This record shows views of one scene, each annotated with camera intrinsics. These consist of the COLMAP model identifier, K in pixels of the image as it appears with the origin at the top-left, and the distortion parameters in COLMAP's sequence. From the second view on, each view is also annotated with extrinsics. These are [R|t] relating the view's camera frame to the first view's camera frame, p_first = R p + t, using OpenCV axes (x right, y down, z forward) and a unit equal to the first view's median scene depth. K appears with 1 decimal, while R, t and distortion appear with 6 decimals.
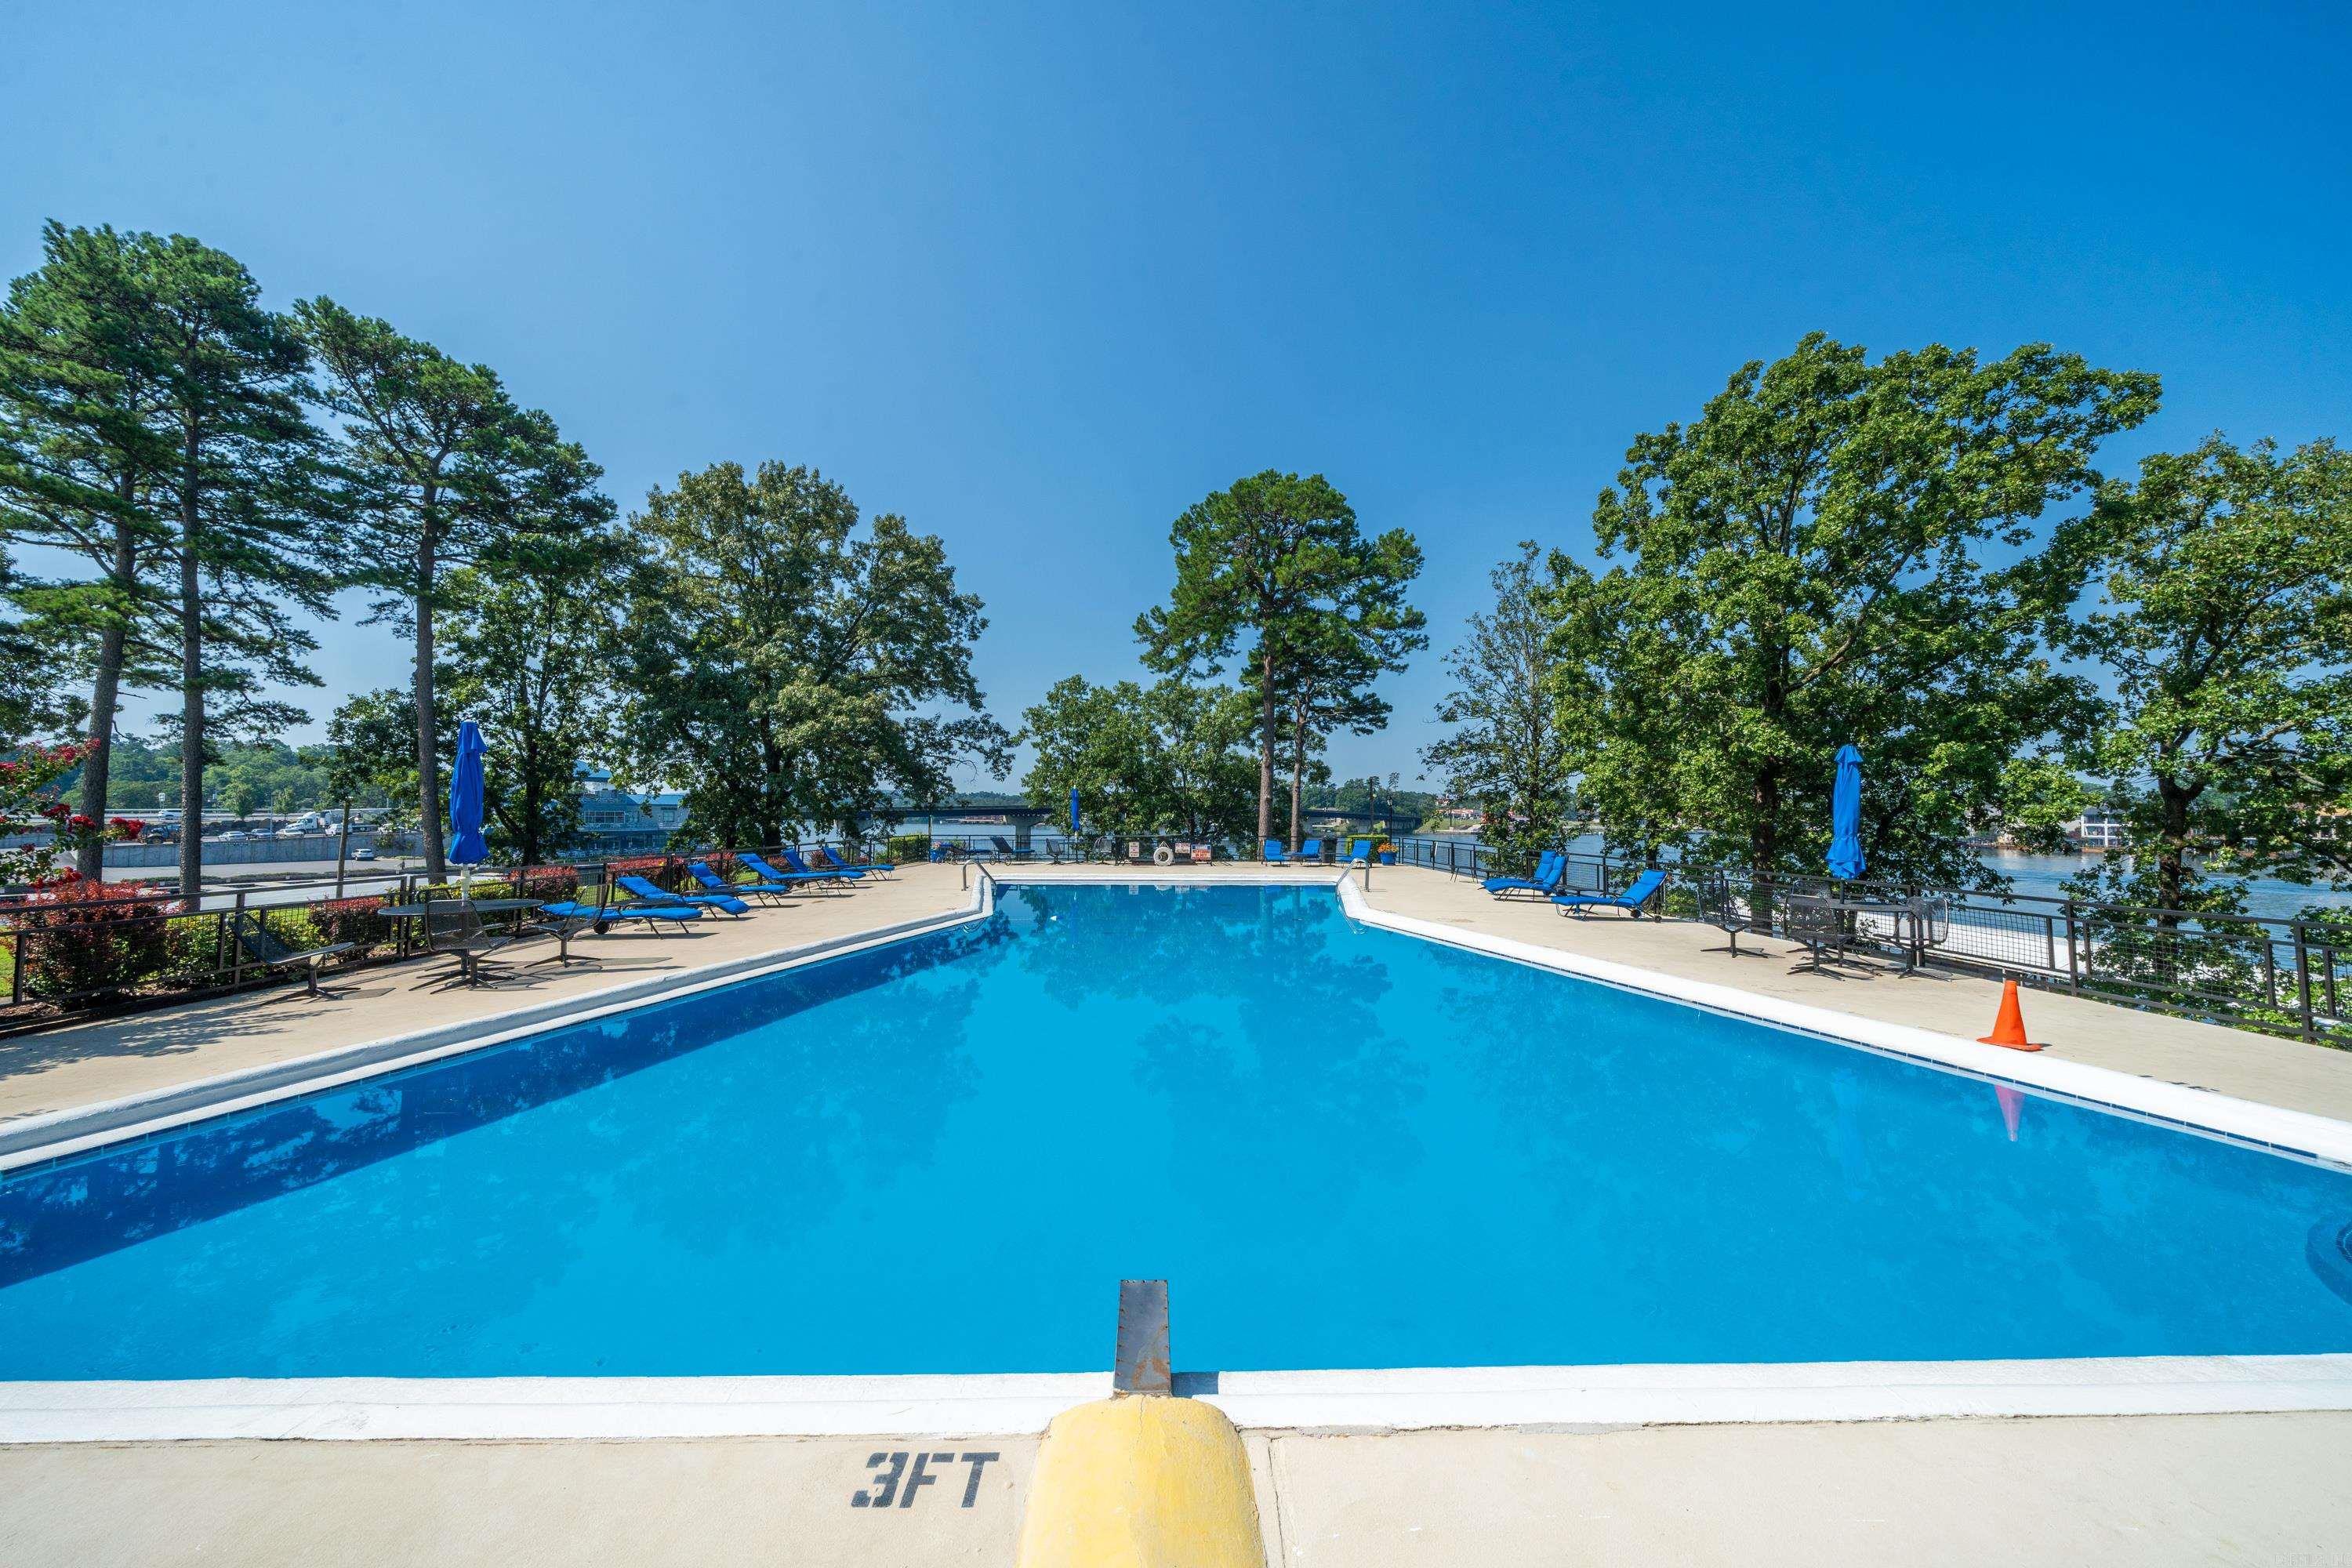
lens RADIAL K [[799.1, 0, 1173.6], [0, 799.1, 791.6], [0, 0, 1]] dist [-0.002165, 0.000386]
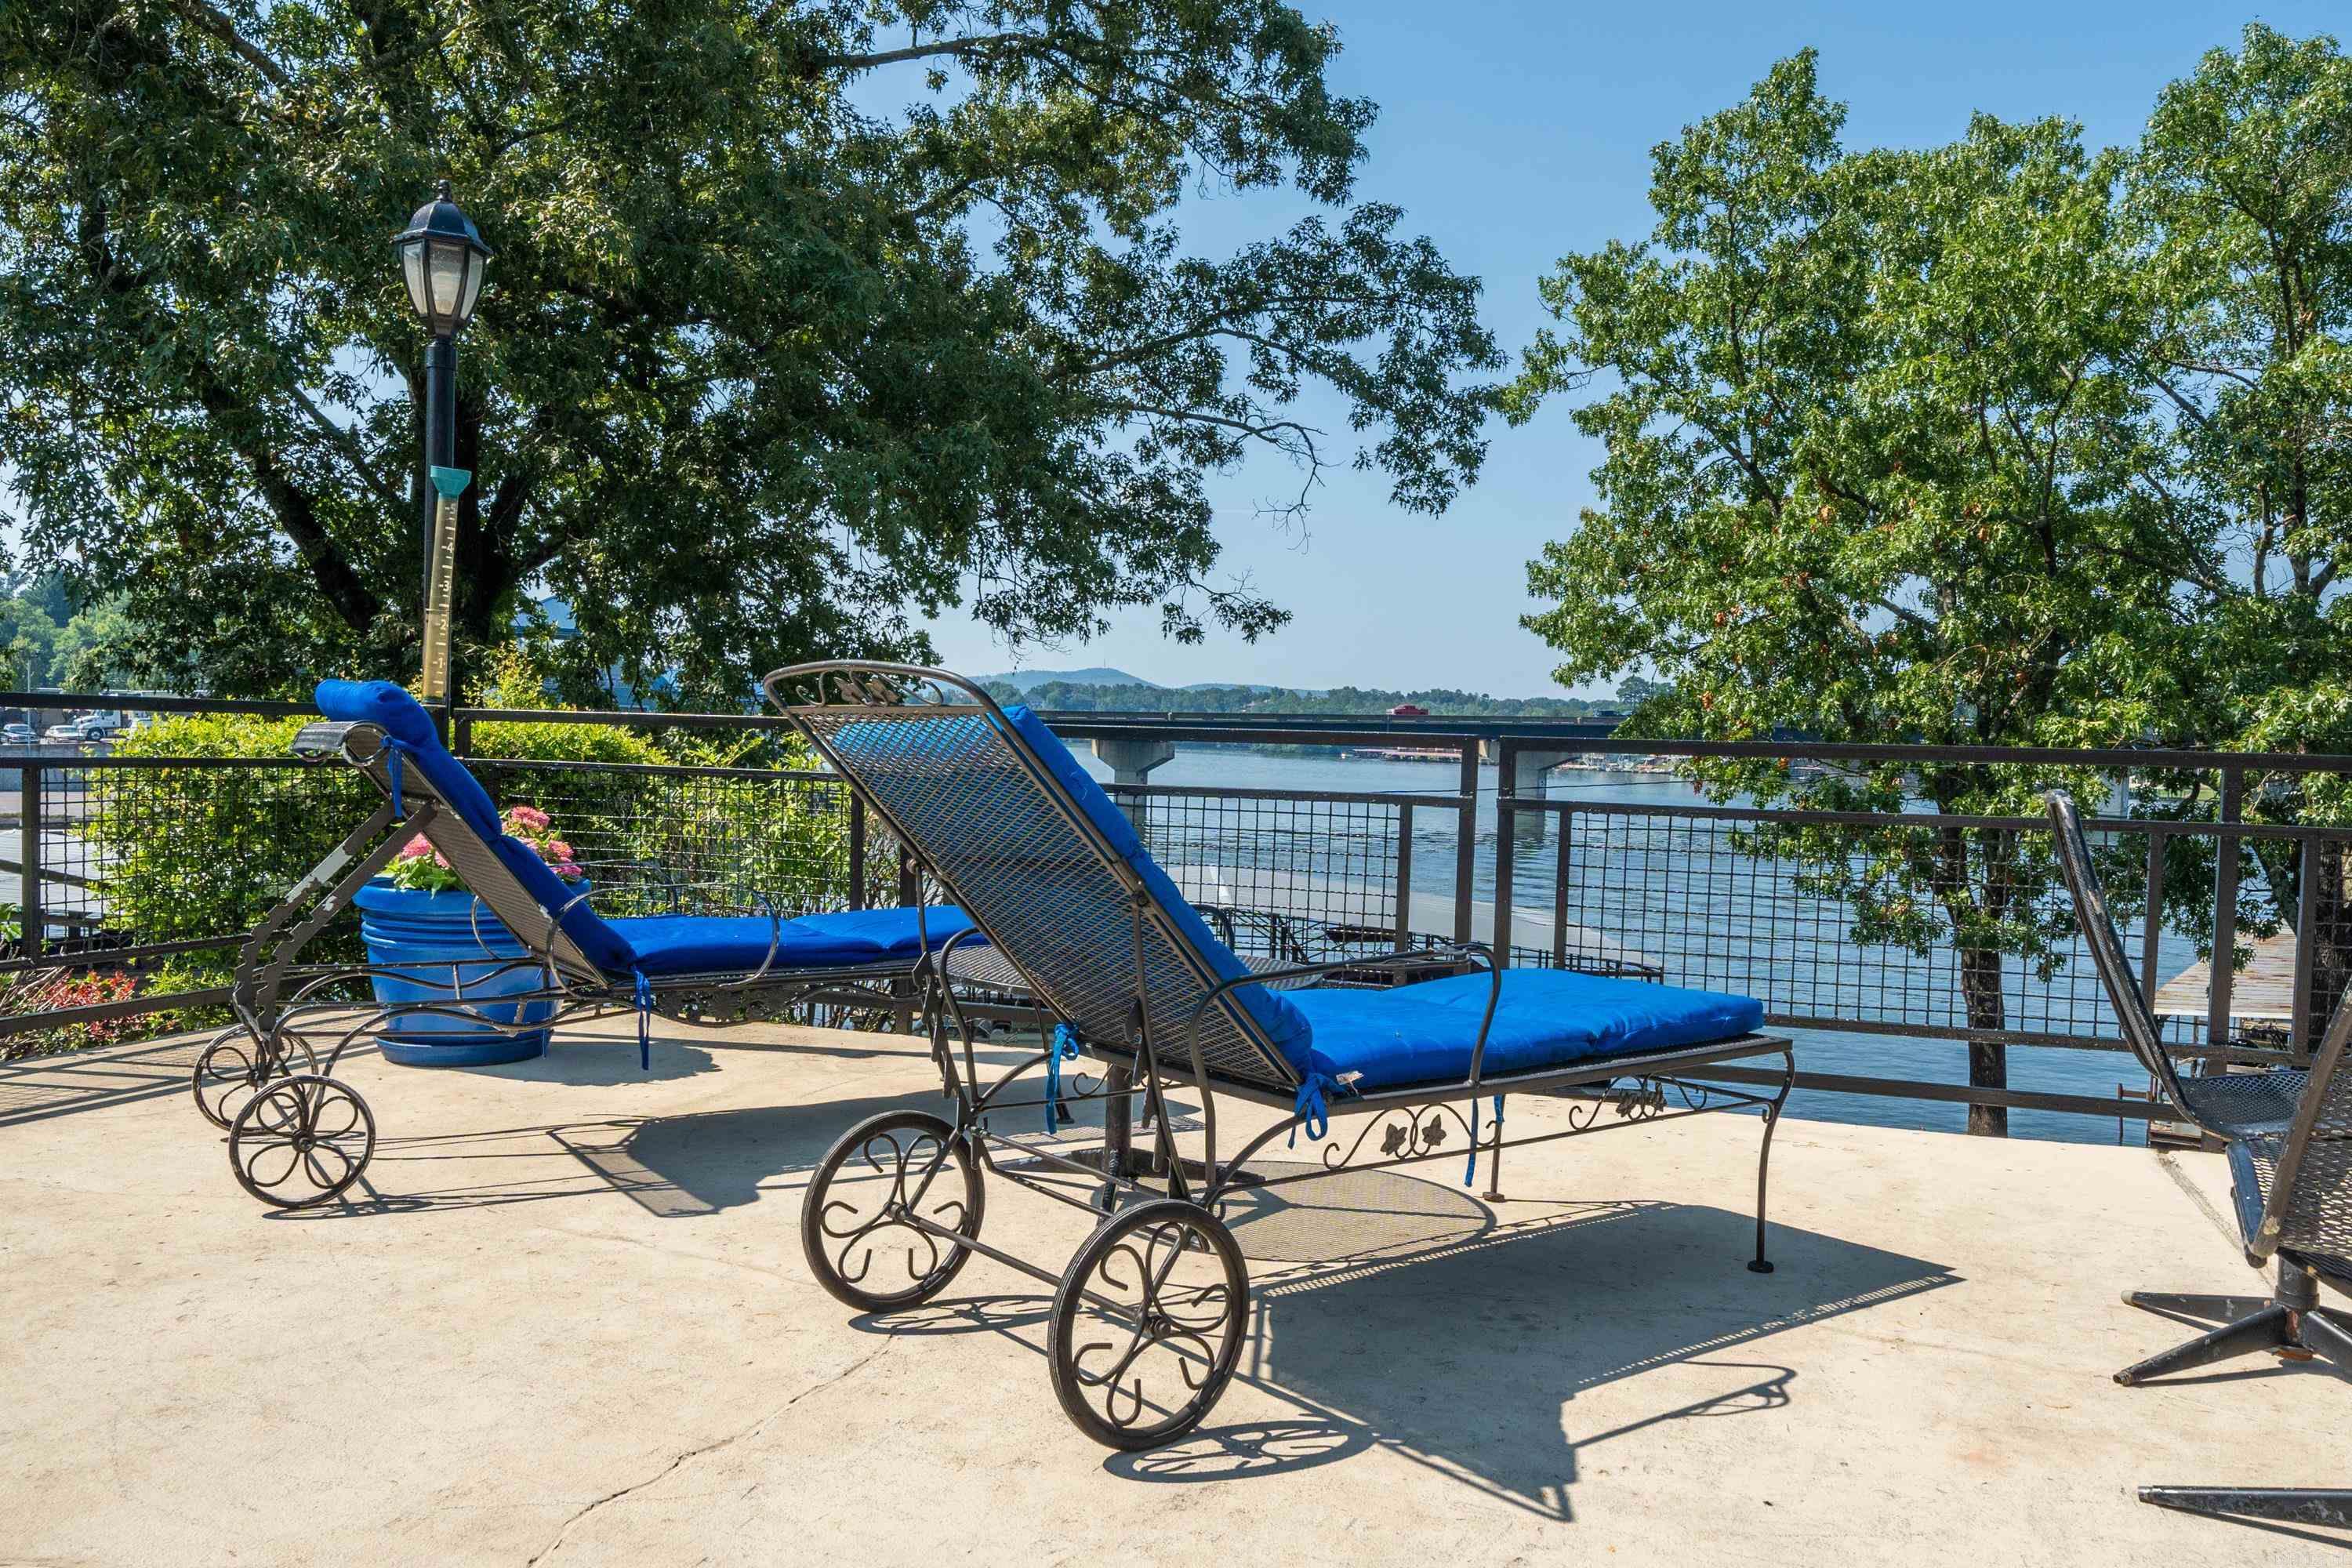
lens RADIAL K [[1798.3, 0, 1176.0], [0, 1798.3, 784.0], [0, 0, 1]] dist [0.002286, 0.003535]
pose [[0.928333, 0.038869, -0.369712, -0.153576], [-0.019537, 0.998246, 0.055891, 0.046621], [0.371236, -0.044662, 0.927464, 0.810914]]
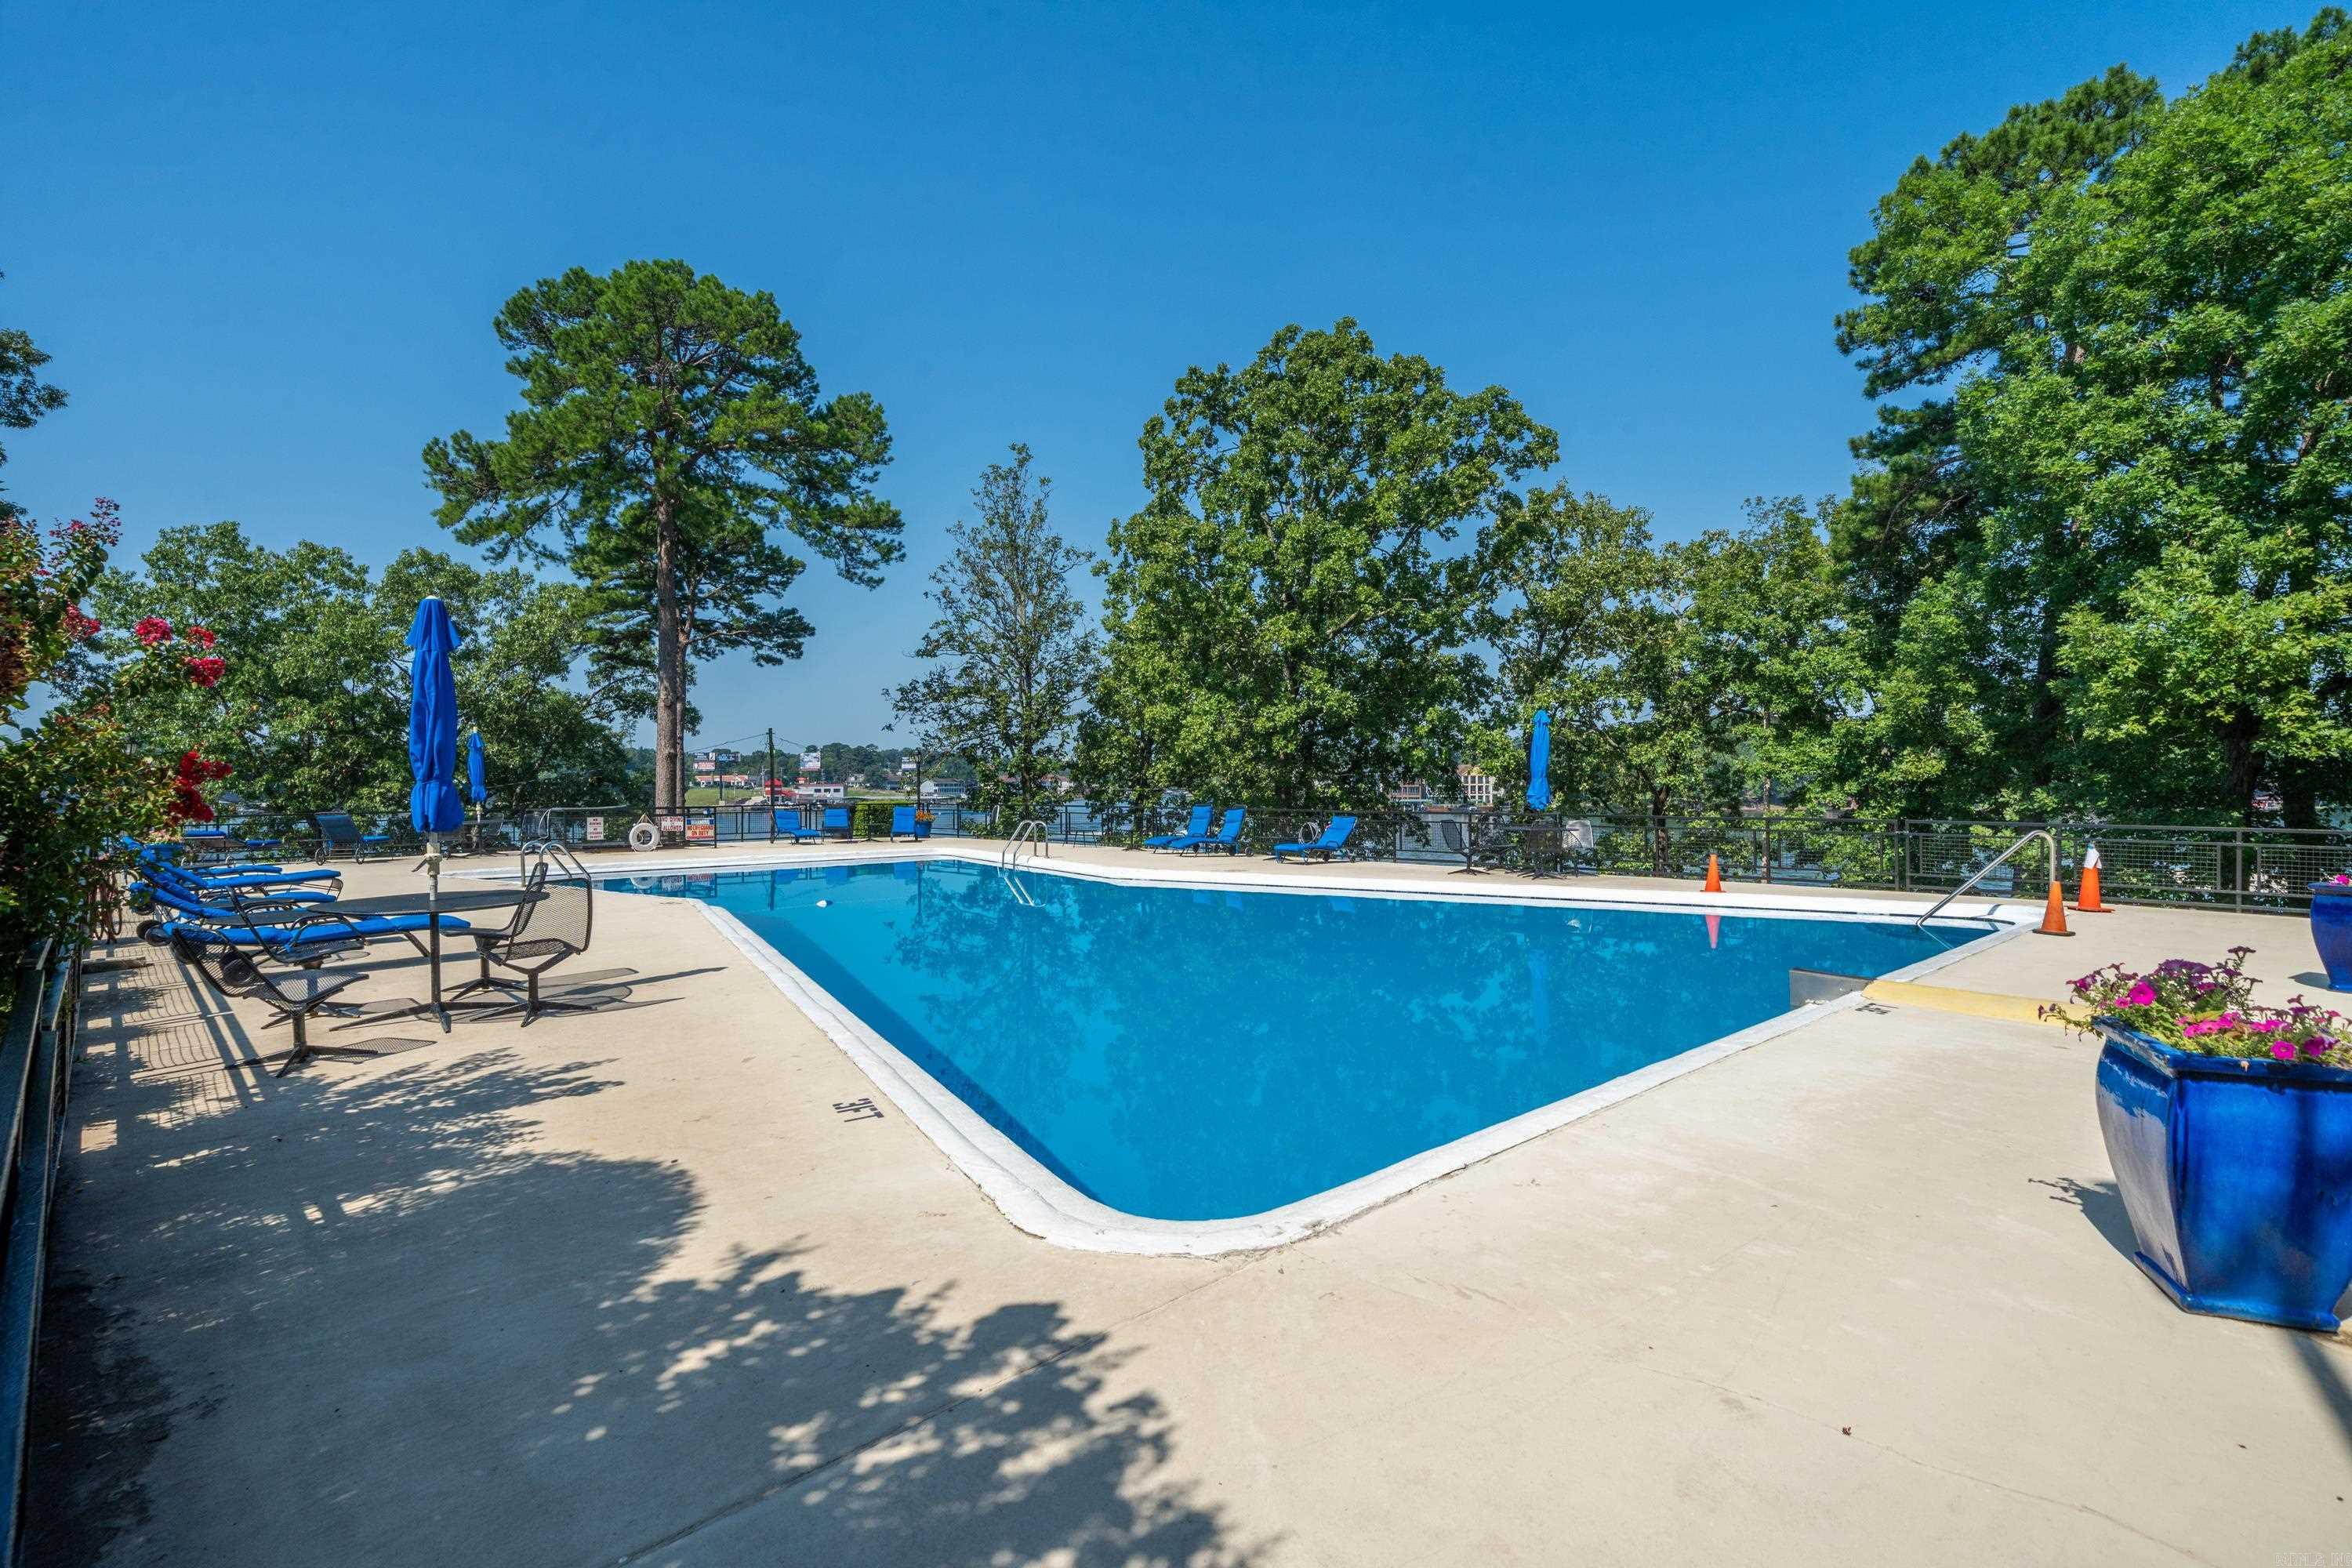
lens RADIAL K [[1155.1, 0, 1176.0], [0, 1155.1, 784.0], [0, 0, 1]] dist [0.003230, 0.000654]
pose [[0.746840, -0.010348, 0.664923, -0.282819], [-0.009139, 0.999625, 0.025821, 0.006890], [-0.664941, -0.025361, 0.746466, -0.011494]]
